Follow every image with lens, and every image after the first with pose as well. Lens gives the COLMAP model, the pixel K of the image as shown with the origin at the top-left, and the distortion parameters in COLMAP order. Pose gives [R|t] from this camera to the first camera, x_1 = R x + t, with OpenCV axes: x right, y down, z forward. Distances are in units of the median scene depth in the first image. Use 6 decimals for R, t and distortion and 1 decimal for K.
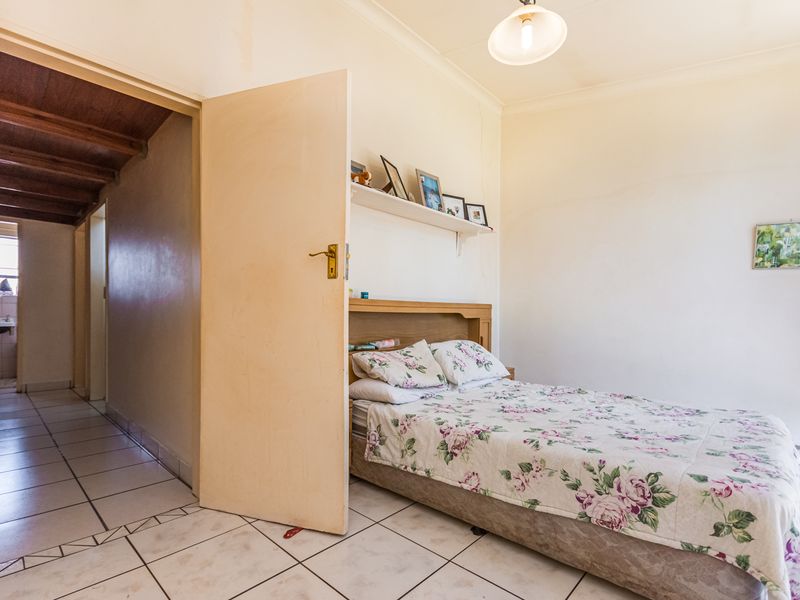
lens RADIAL K [[391.3, 0, 400.0], [0, 391.3, 300.0], [0, 0, 1]] dist [0.003809, 0.000535]
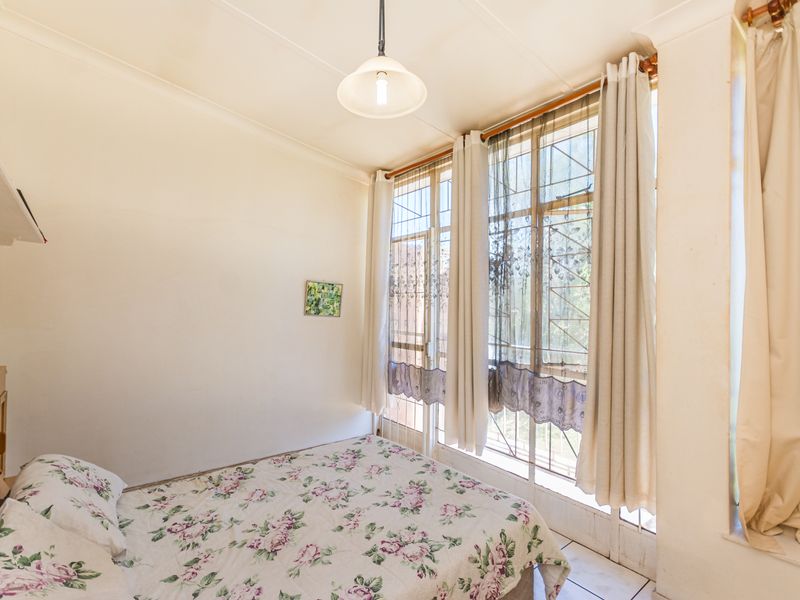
lens RADIAL K [[391.3, 0, 400.0], [0, 391.3, 300.0], [0, 0, 1]] dist [0.003809, 0.000535]
pose [[0.179575, 0.012228, 0.983668, -0.340100], [-0.026940, 0.999609, -0.007508, -0.149371], [-0.983375, -0.025151, 0.179834, 0.555586]]
